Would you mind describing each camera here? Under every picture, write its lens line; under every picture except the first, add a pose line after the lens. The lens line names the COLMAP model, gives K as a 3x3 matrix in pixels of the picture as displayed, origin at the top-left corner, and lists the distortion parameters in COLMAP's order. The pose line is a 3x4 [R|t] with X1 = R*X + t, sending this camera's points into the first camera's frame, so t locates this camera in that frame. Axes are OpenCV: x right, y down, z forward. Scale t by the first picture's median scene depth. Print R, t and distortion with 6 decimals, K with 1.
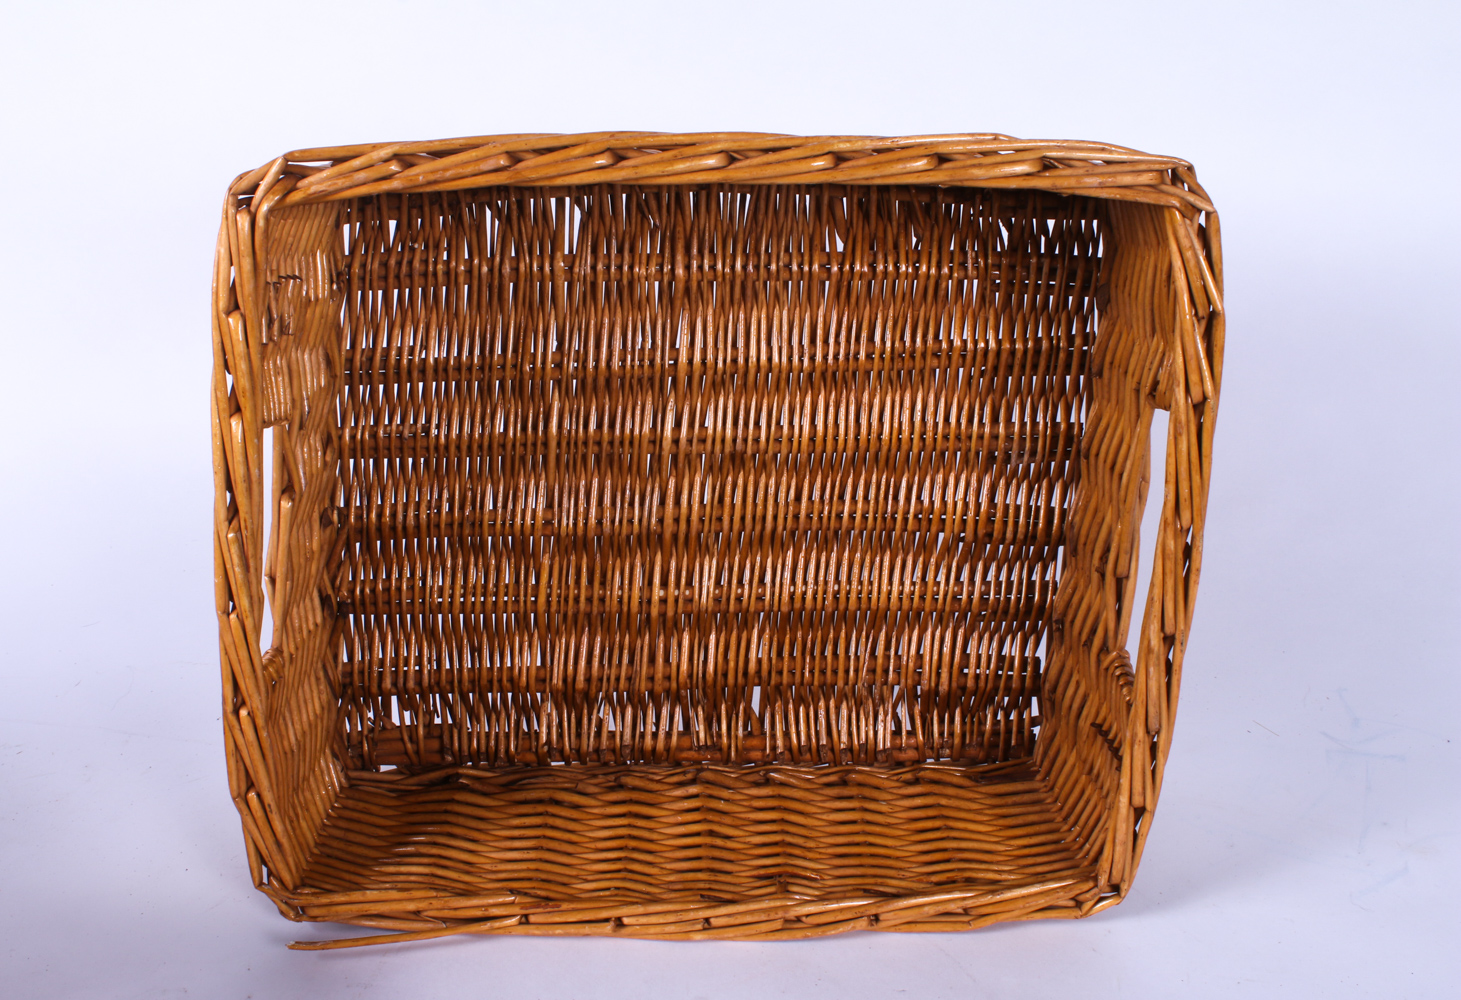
lens RADIAL K [[1722.0, 0, 720.6], [0, 1722.0, 491.5], [0, 0, 1]] dist [-0.098316, 0.000000]
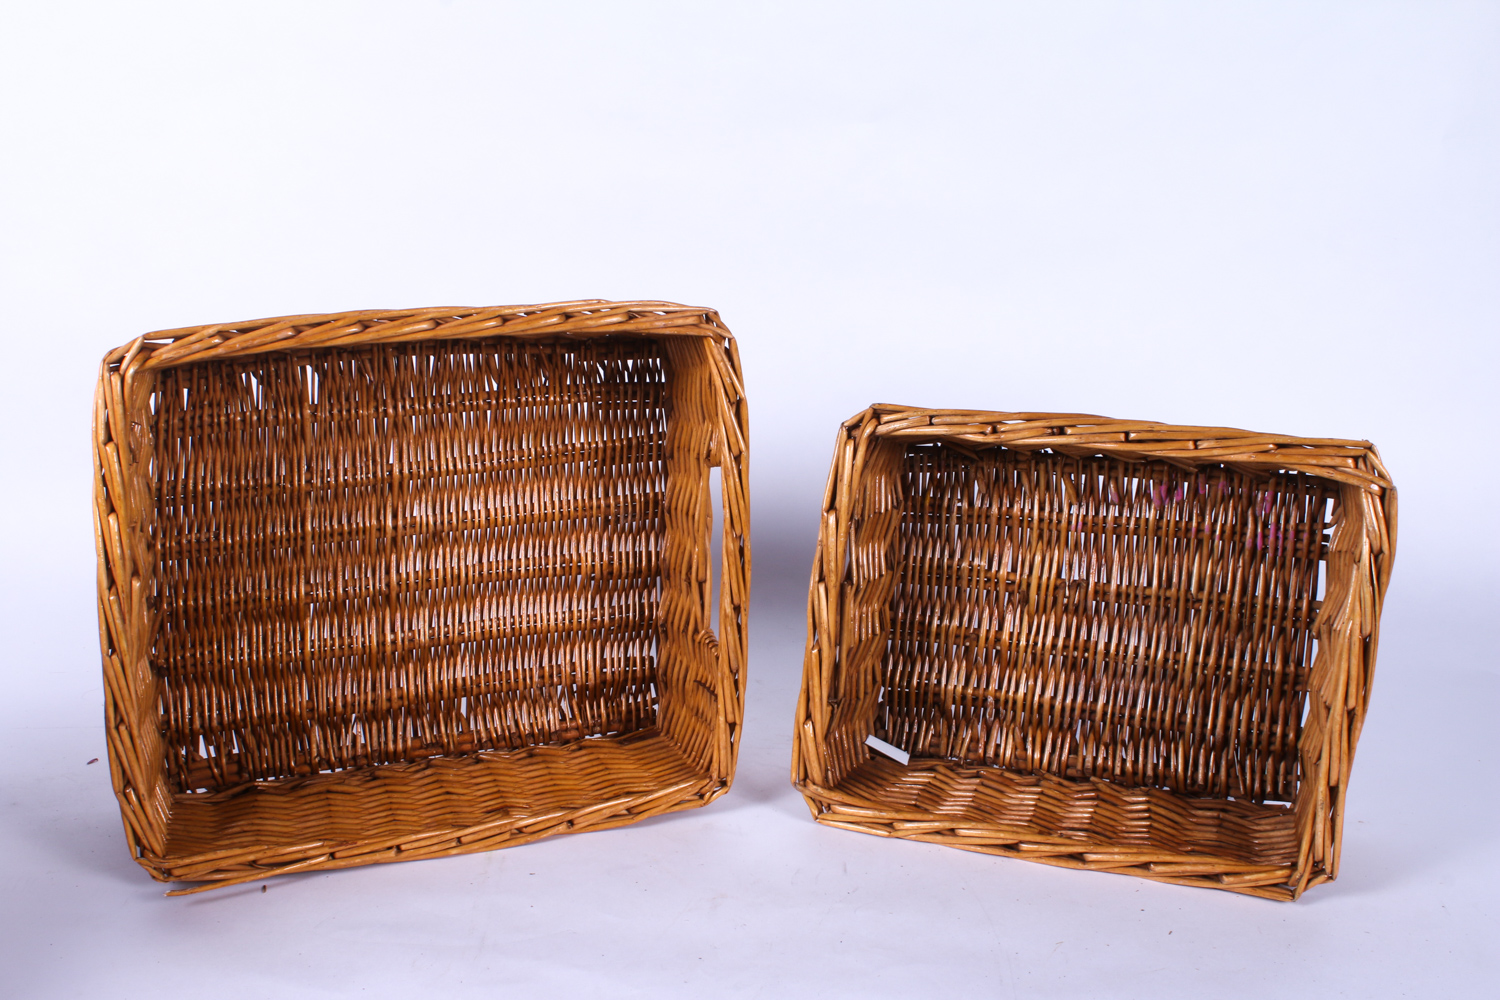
lens RADIAL K [[1538.6, 0, 751.2], [0, 1538.6, 507.7], [0, 0, 1]] dist [-0.056363, 0.000000]
pose [[0.952508, -0.089508, 0.291061, -0.120431], [0.123198, 0.987378, -0.099531, 0.125982], [-0.278478, 0.130663, 0.951513, -0.340740]]
